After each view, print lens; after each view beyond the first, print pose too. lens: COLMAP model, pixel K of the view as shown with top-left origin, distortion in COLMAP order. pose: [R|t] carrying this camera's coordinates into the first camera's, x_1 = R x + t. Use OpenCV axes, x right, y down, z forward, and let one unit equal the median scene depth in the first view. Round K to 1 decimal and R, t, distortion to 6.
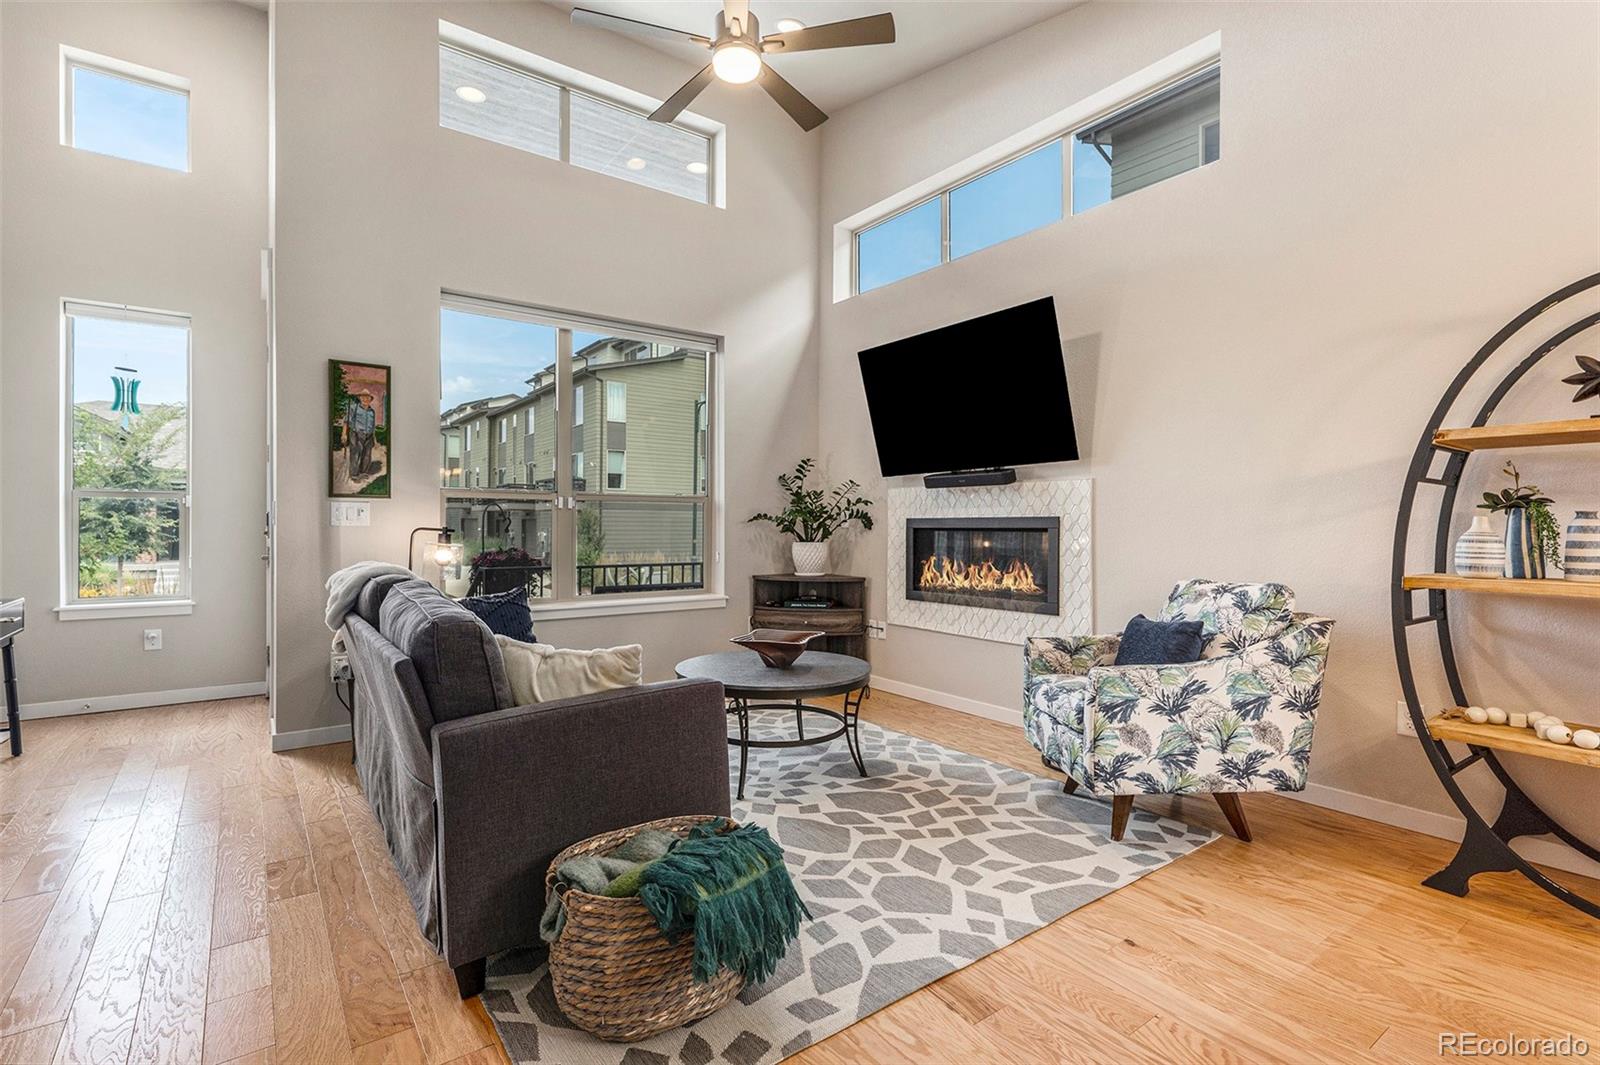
lens RADIAL K [[738.5, 0, 798.3], [0, 738.5, 525.7], [0, 0, 1]] dist [0.003428, -0.000594]
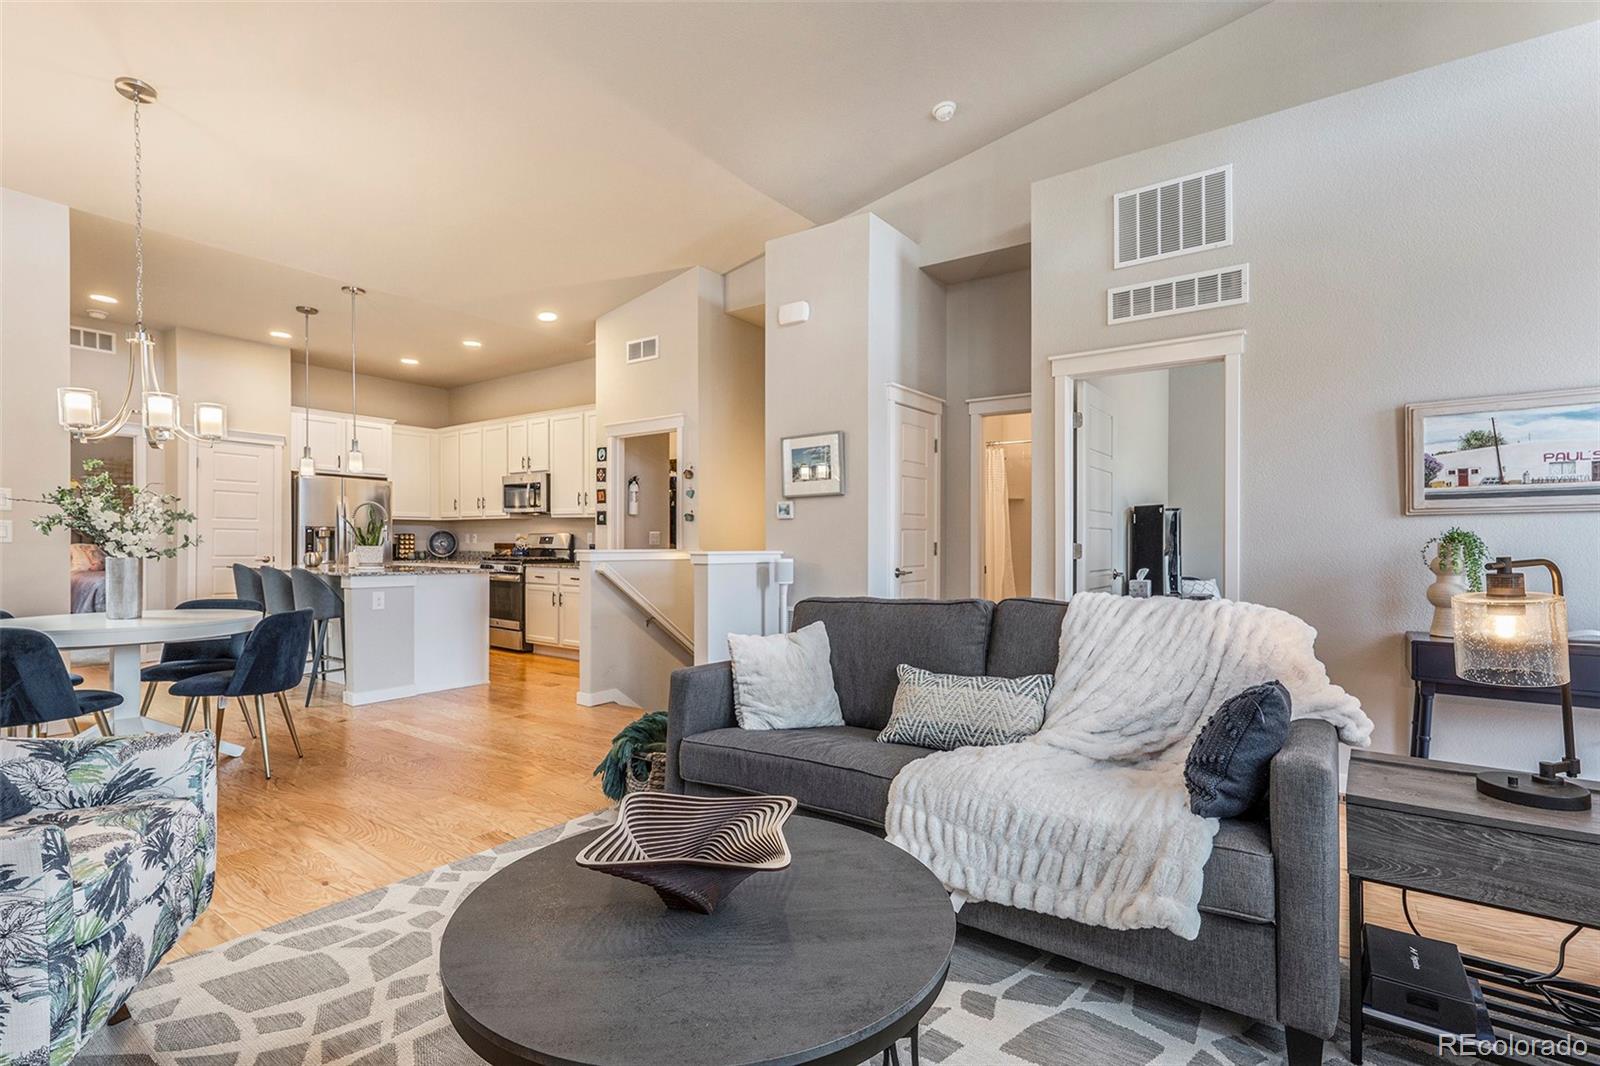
lens RADIAL K [[738.5, 0, 791.2], [0, 738.5, 546.9], [0, 0, 1]] dist [0.003428, -0.000594]
pose [[-0.957236, -0.005697, -0.289252, 0.039750], [-0.007900, 0.999948, 0.006449, -0.004557], [0.289200, 0.008458, -0.957231, 1.400352]]
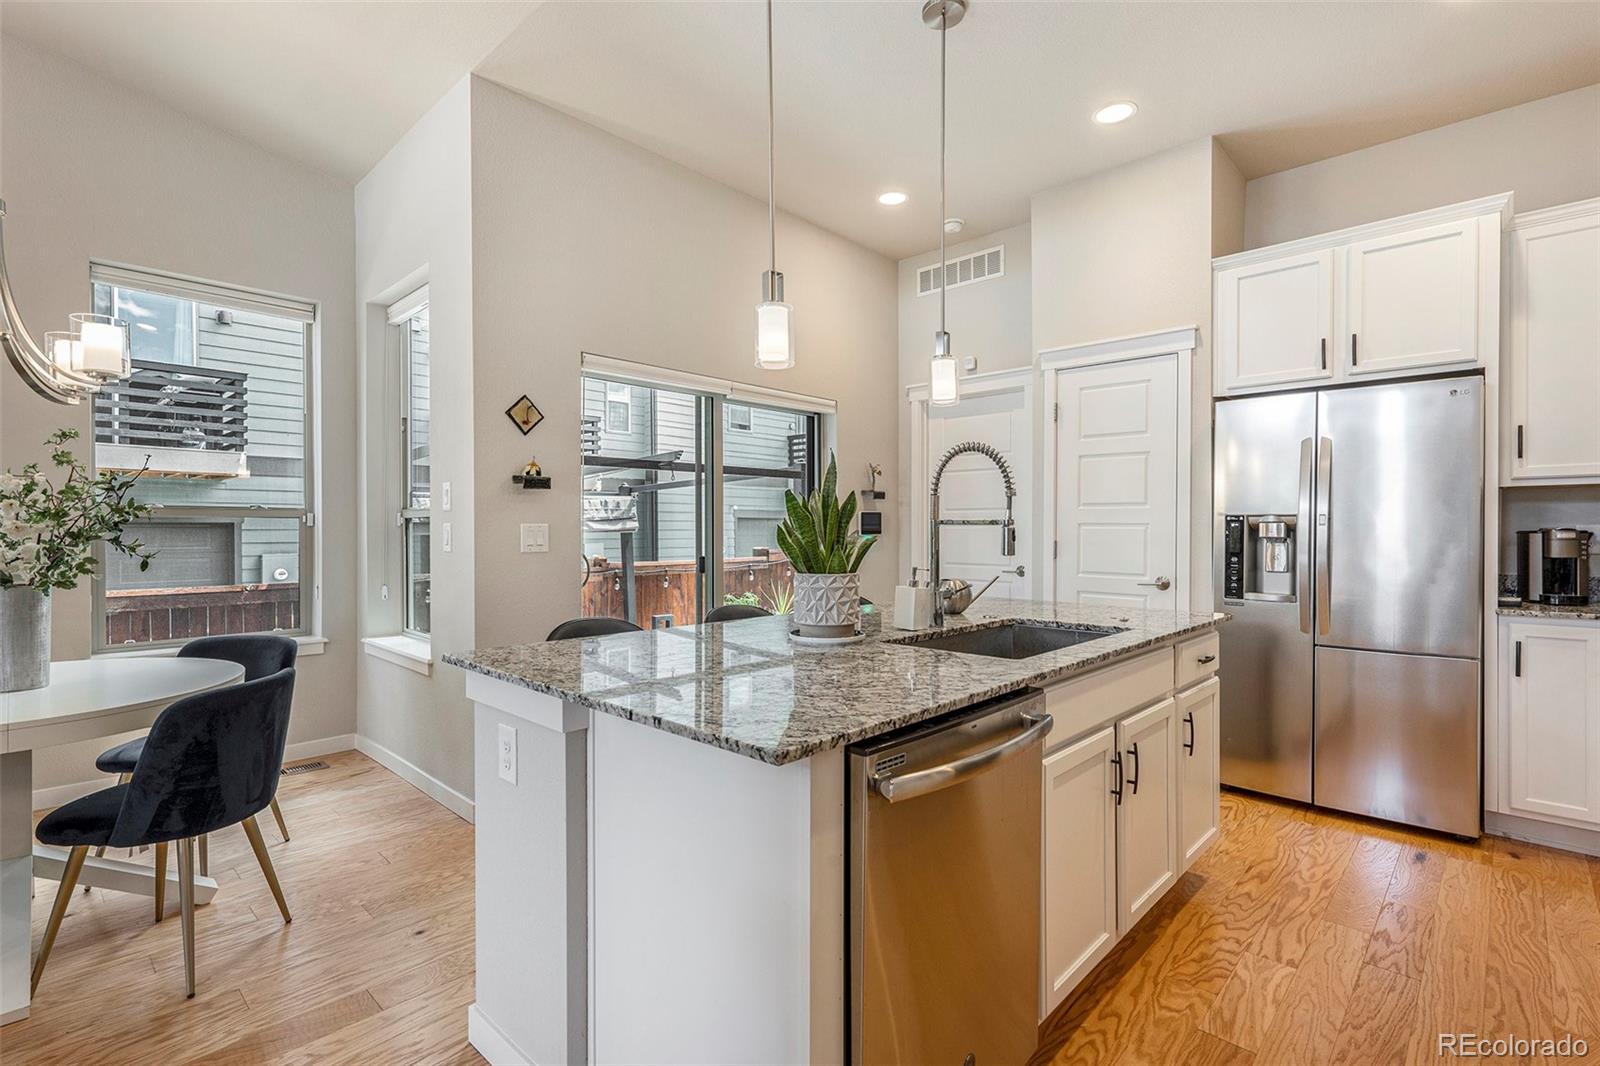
lens RADIAL K [[738.5, 0, 818.8], [0, 738.5, 532.2], [0, 0, 1]] dist [0.003428, -0.000594]
pose [[-0.183570, -0.005935, 0.982989, -0.091505], [-0.000922, 0.999982, 0.005865, -0.022219], [-0.983006, 0.000170, -0.183573, -0.425354]]
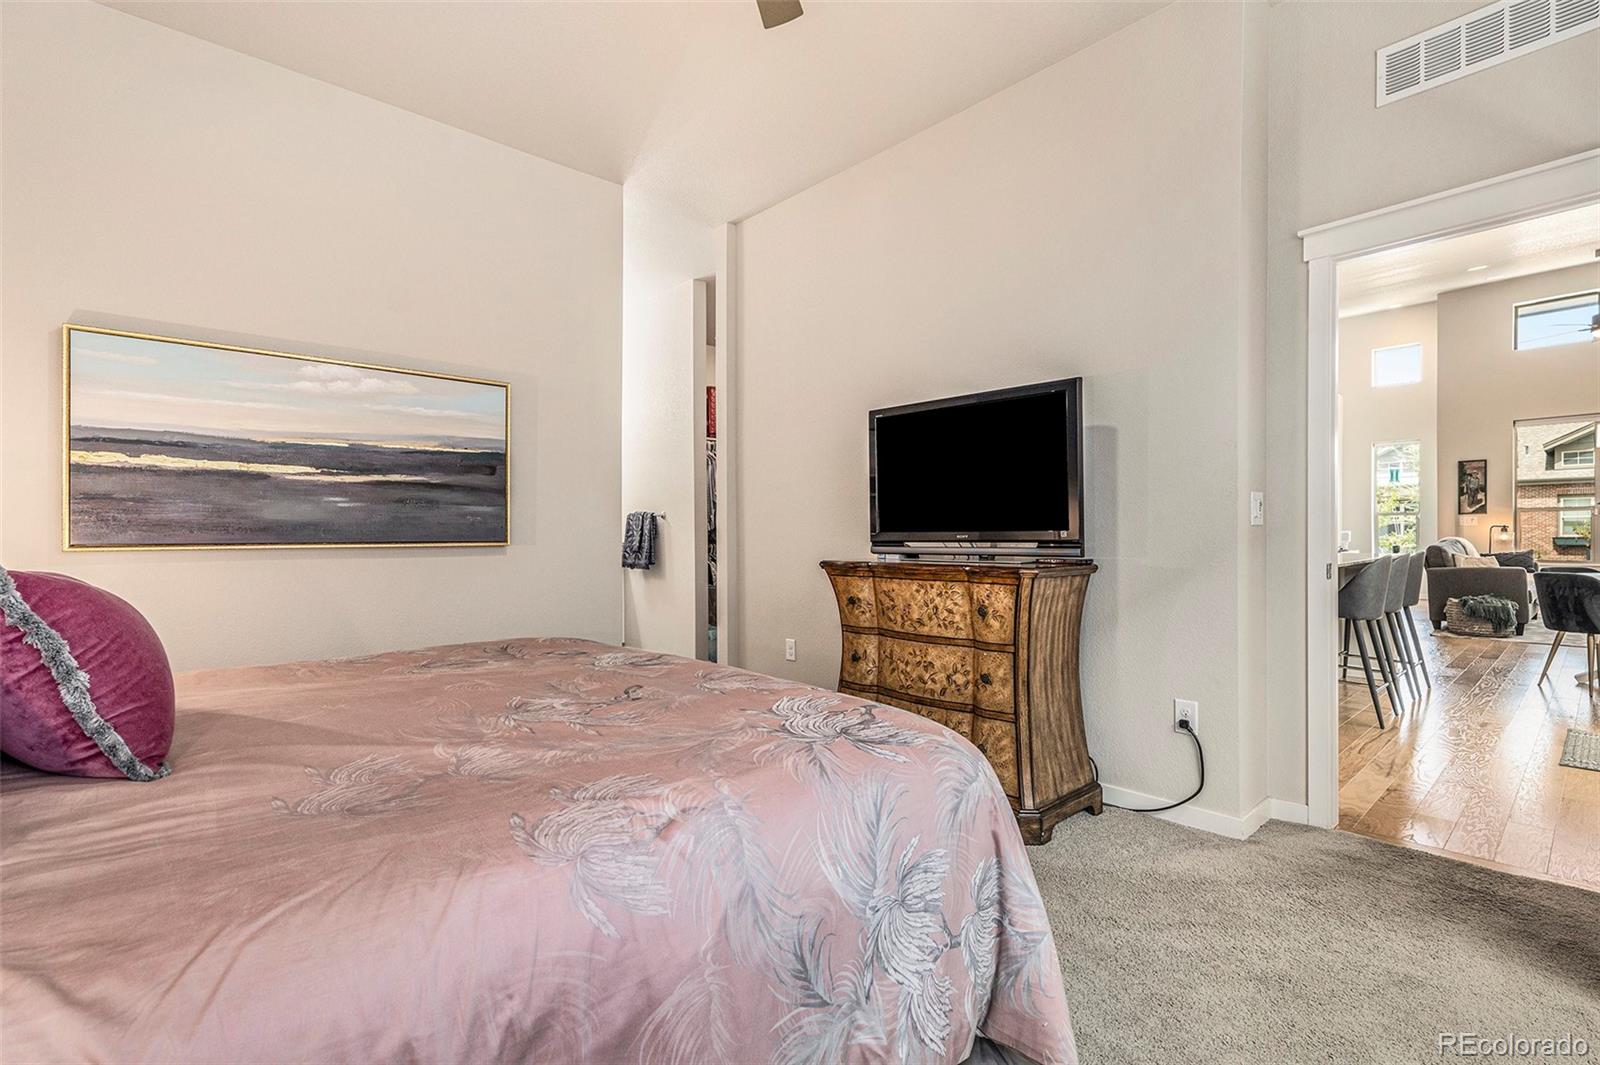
lens RADIAL K [[738.5, 0, 797.9], [0, 738.5, 532.6], [0, 0, 1]] dist [0.003428, -0.000594]
pose [[0.090013, 0.000826, -0.995940, 1.893059], [0.002230, 0.999997, 0.001031, 0.019662], [0.995938, -0.002313, 0.090011, -1.675609]]
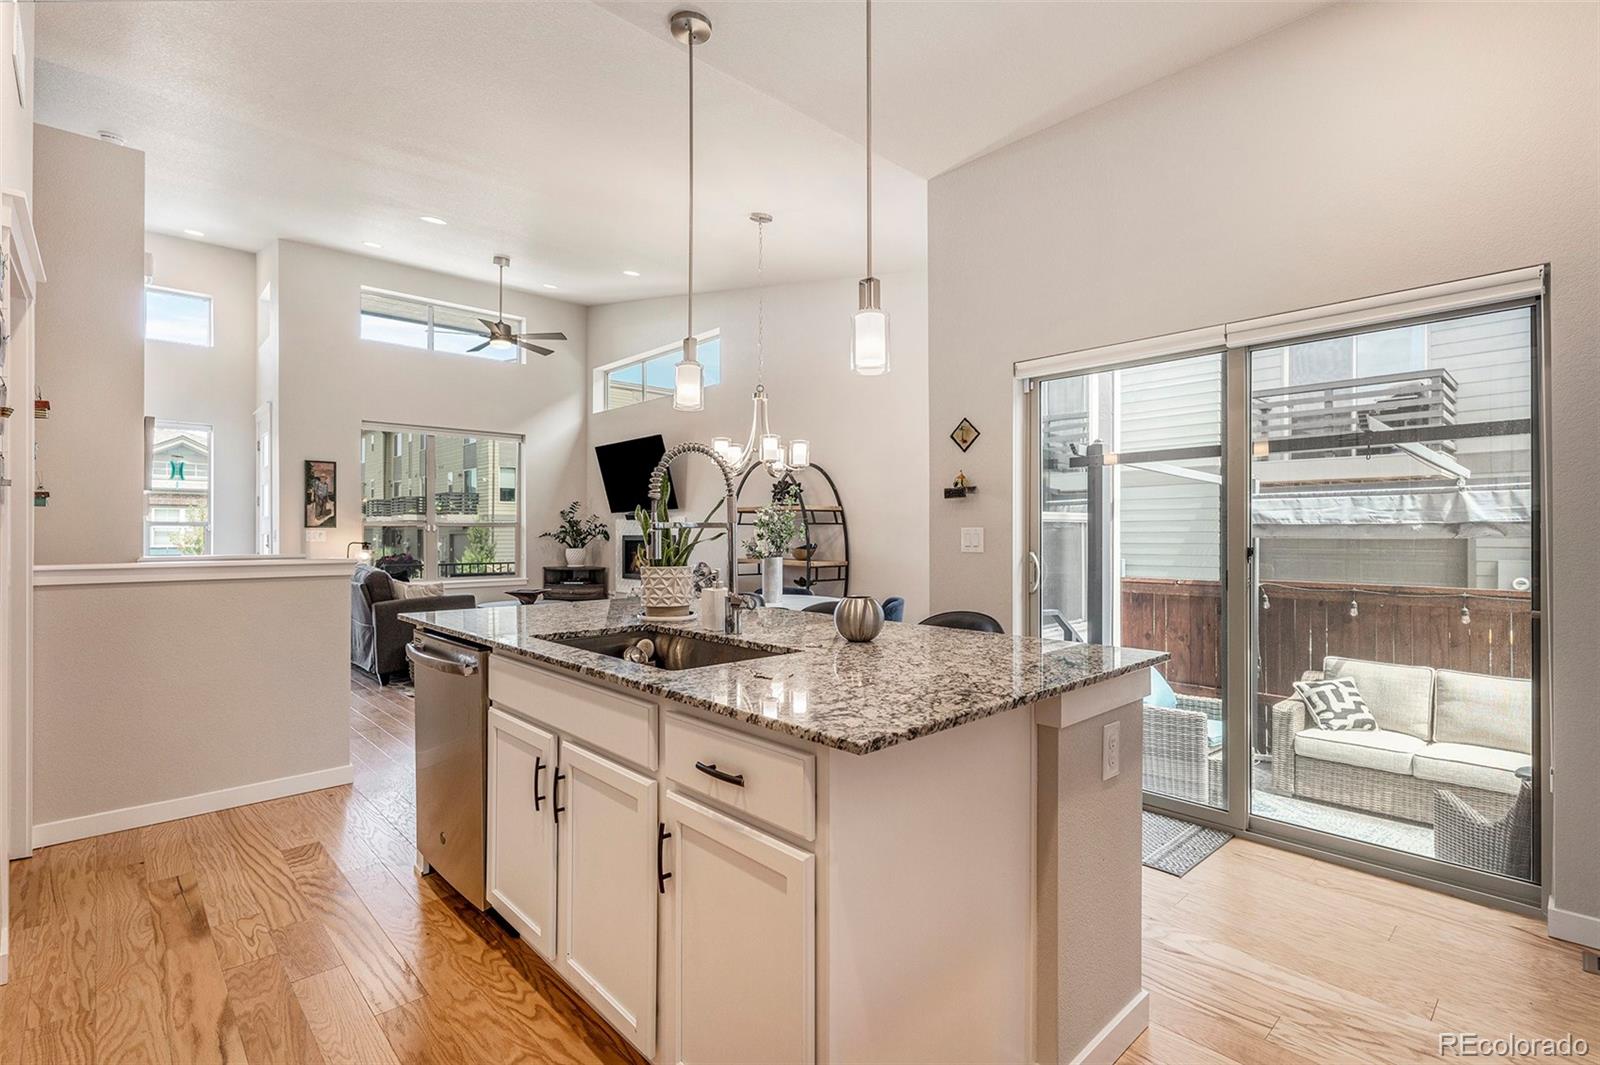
lens RADIAL K [[738.5, 0, 803.1], [0, 738.5, 534.5], [0, 0, 1]] dist [0.003428, -0.000594]
pose [[0.992846, -0.003584, 0.119346, 0.534327], [0.003373, 0.999992, 0.001973, -0.019793], [-0.119352, -0.001556, 0.992851, -1.305068]]
